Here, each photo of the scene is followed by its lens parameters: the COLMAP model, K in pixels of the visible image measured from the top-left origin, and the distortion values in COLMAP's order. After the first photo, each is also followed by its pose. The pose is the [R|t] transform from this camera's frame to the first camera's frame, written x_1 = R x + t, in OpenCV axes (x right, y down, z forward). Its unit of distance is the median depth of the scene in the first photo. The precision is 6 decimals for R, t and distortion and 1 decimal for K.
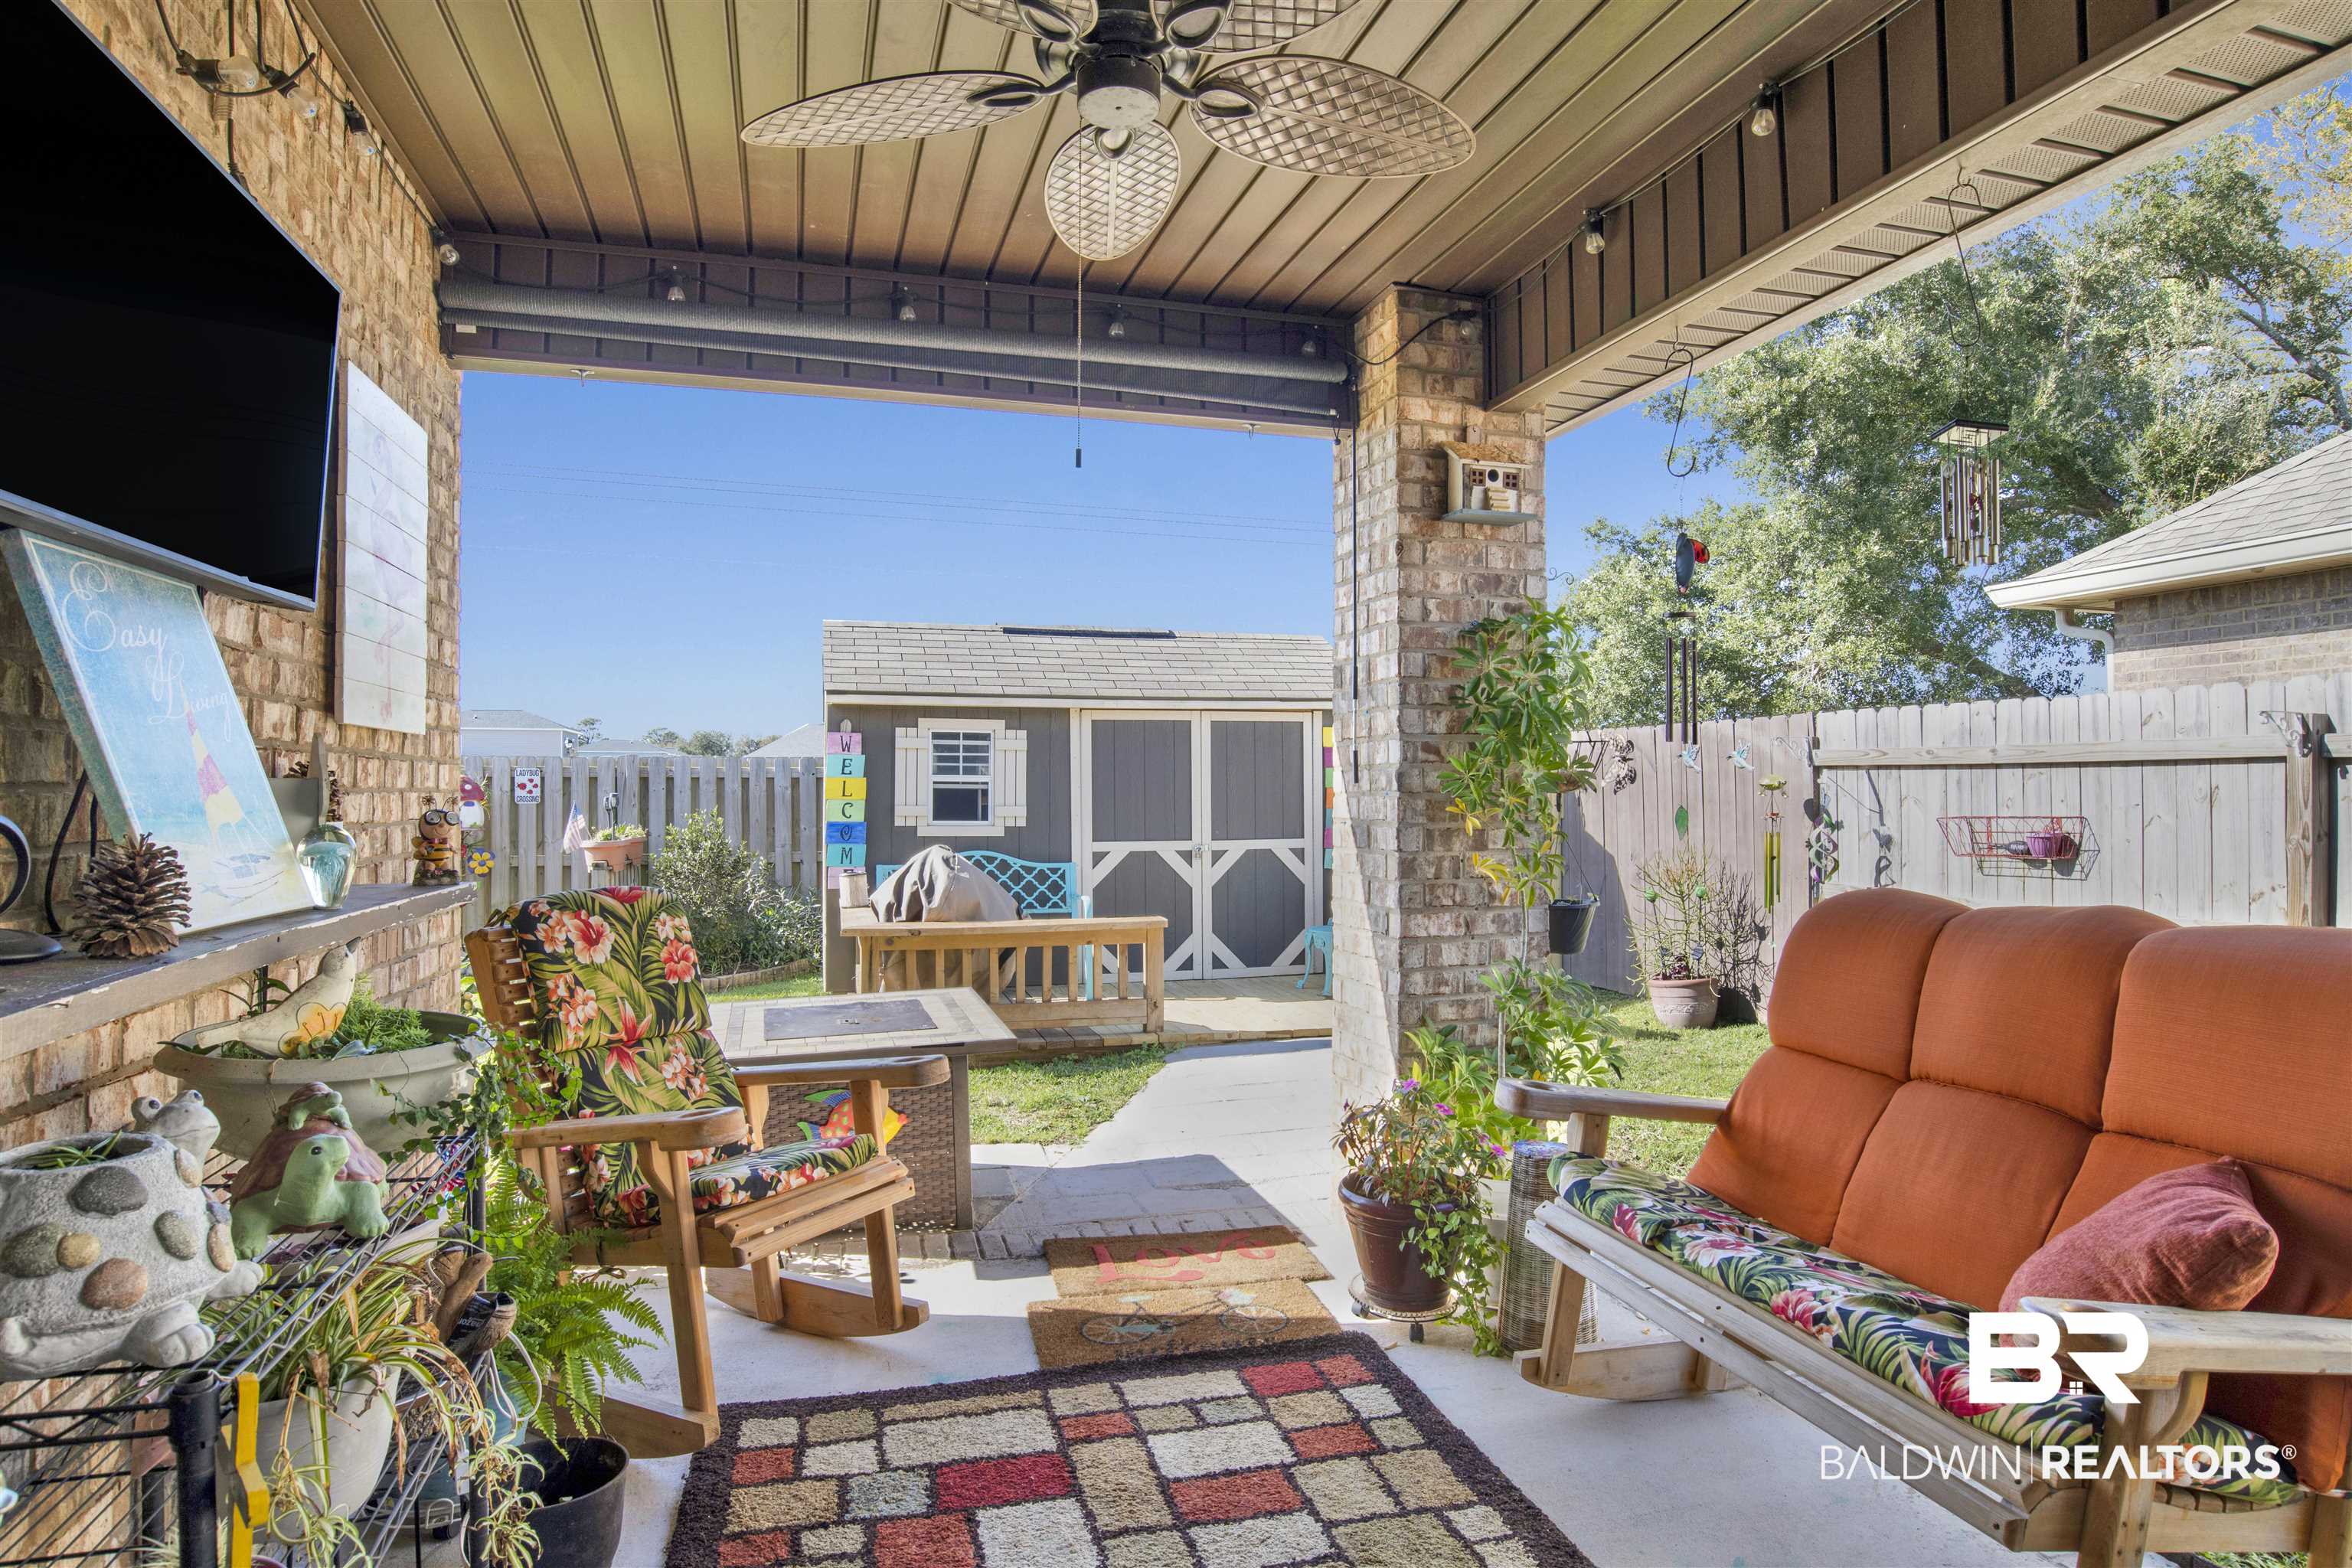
lens RADIAL K [[1250.1, 0, 1176.0], [0, 1250.1, 784.0], [0, 0, 1]] dist [-0.064718, 0.020613]
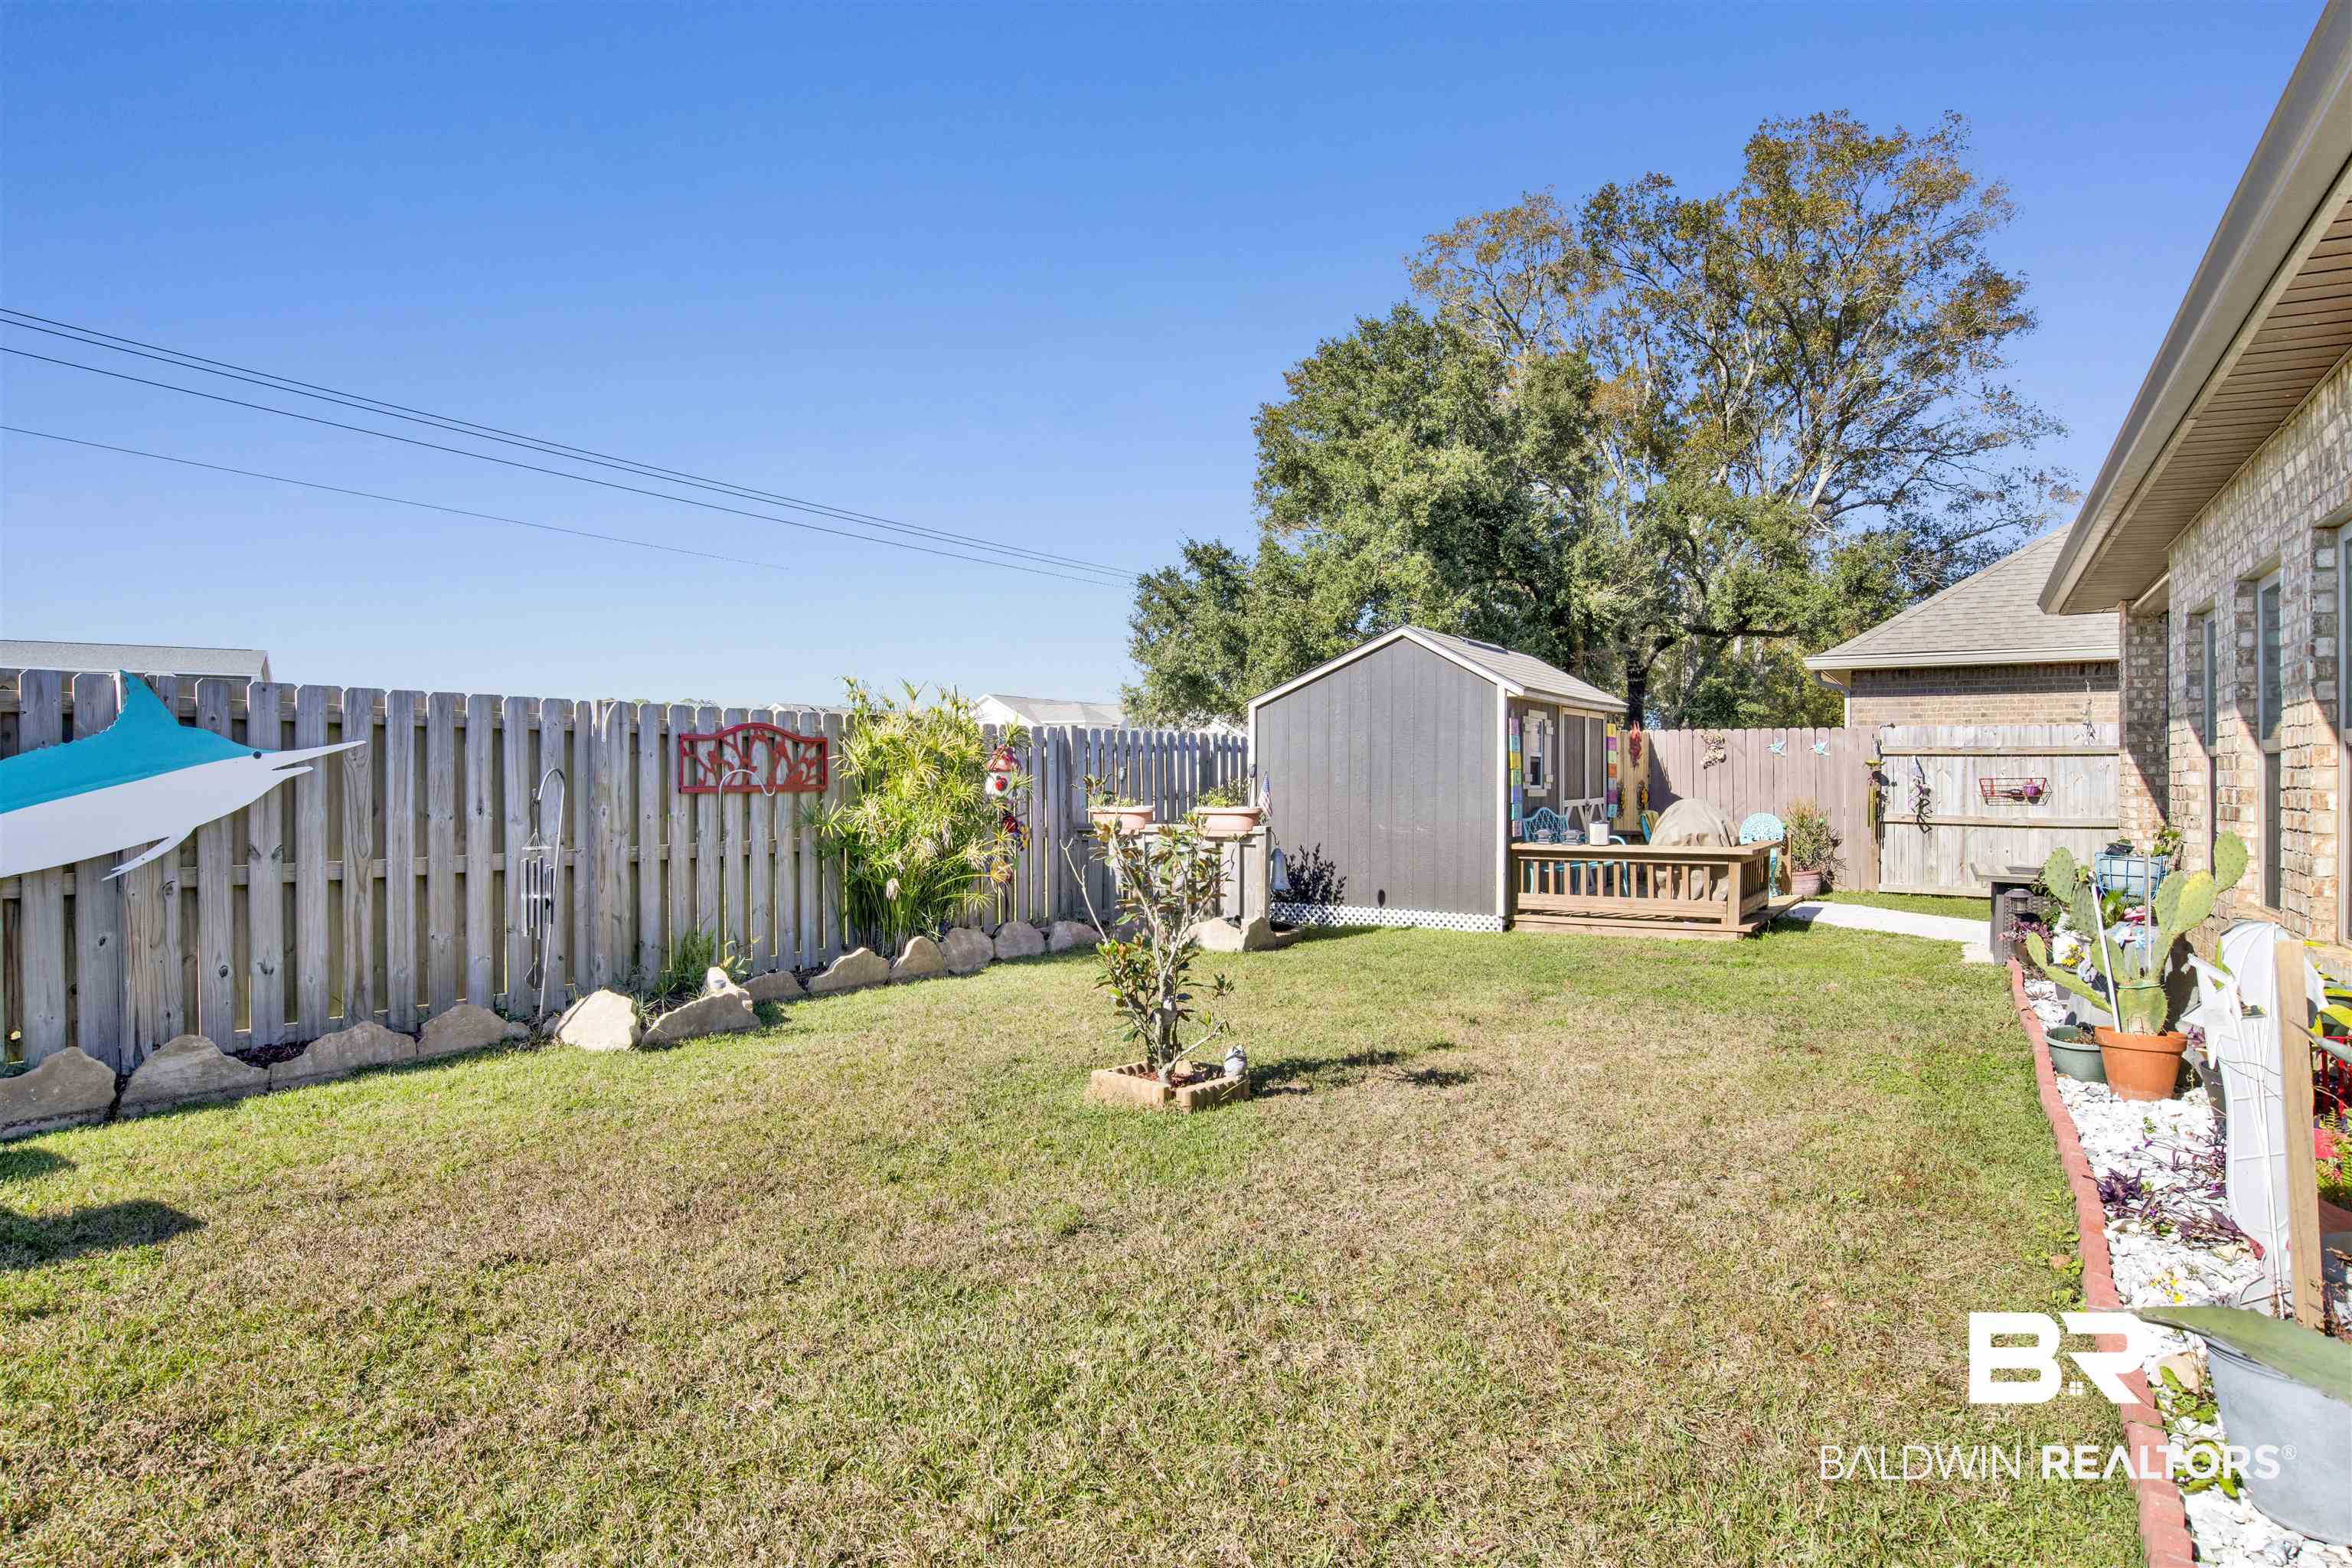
lens RADIAL K [[1250.1, 0, 1176.0], [0, 1250.1, 784.0], [0, 0, 1]] dist [-0.064718, 0.020613]
pose [[0.744657, -0.002709, 0.667442, -1.683432], [-0.006313, 0.999918, 0.011102, 0.019140], [-0.667418, -0.012481, 0.744579, 0.308620]]
